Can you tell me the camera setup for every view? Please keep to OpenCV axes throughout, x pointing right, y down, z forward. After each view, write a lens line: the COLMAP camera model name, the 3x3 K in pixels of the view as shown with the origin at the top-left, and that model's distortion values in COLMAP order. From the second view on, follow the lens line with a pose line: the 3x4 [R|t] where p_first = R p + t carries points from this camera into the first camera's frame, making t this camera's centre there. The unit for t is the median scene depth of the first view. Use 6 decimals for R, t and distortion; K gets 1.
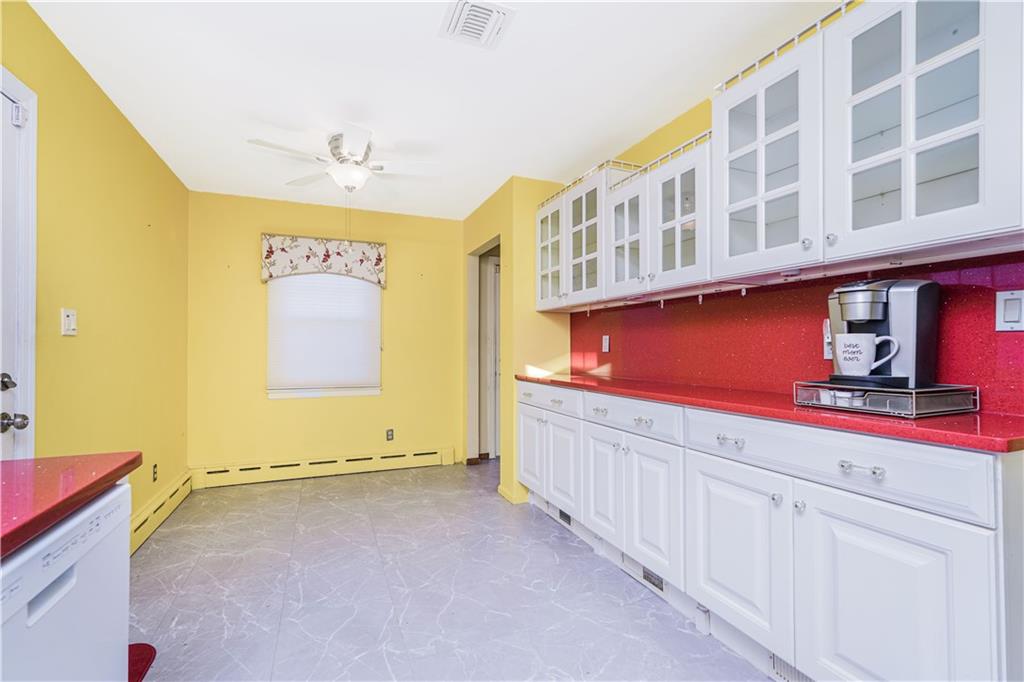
lens RADIAL K [[457.3, 0, 515.9], [0, 457.3, 344.3], [0, 0, 1]] dist [-0.001510, 0.000080]
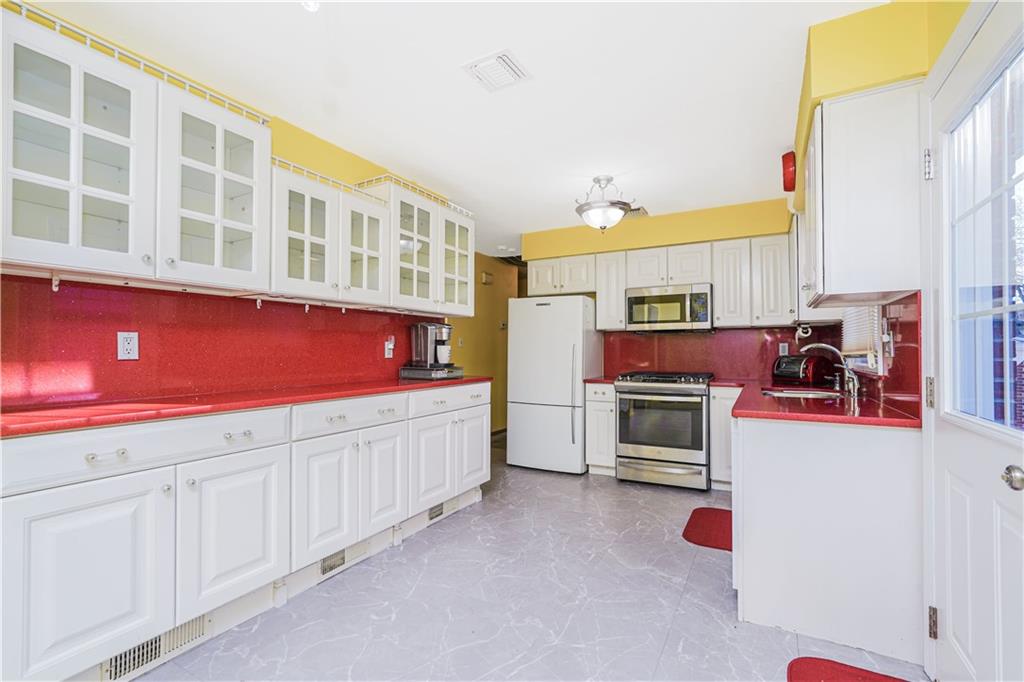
lens RADIAL K [[457.3, 0, 512.3], [0, 457.3, 342.6], [0, 0, 1]] dist [-0.001510, 0.000080]
pose [[-0.610732, 0.011858, 0.791748, -0.866044], [-0.004636, 0.999817, -0.018550, 0.004151], [-0.791823, -0.015000, -0.610566, 1.411016]]
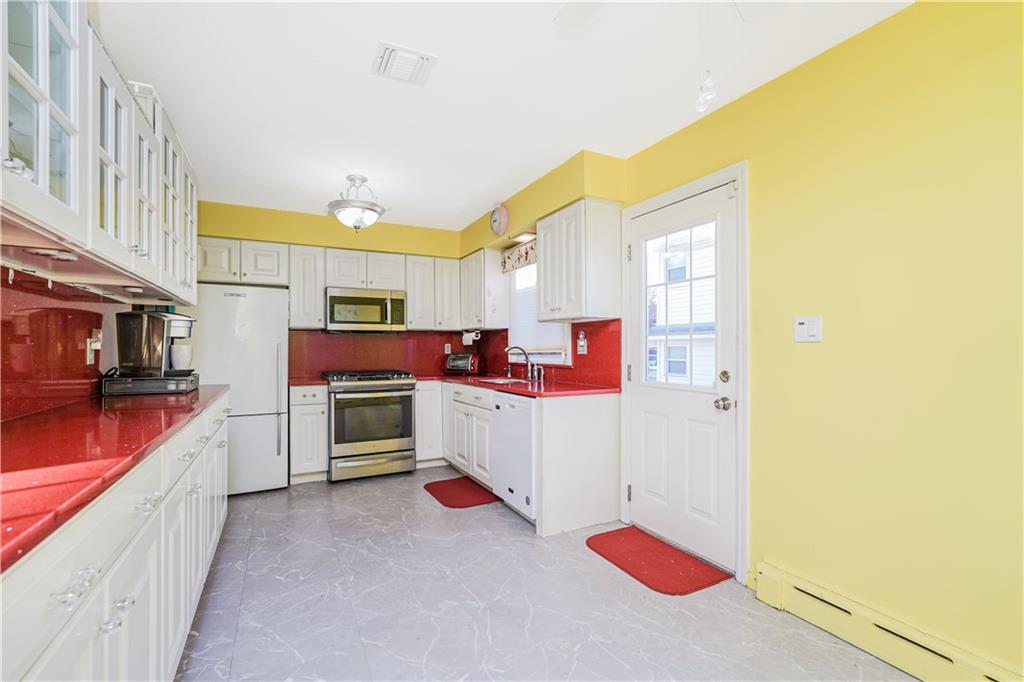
lens RADIAL K [[457.3, 0, 514.4], [0, 457.3, 344.7], [0, 0, 1]] dist [-0.001510, 0.000080]
pose [[-0.998104, -0.001530, -0.061528, -0.246977], [-0.000802, 0.999929, -0.011866, -0.001421], [0.061542, -0.011794, -0.998035, 1.806603]]
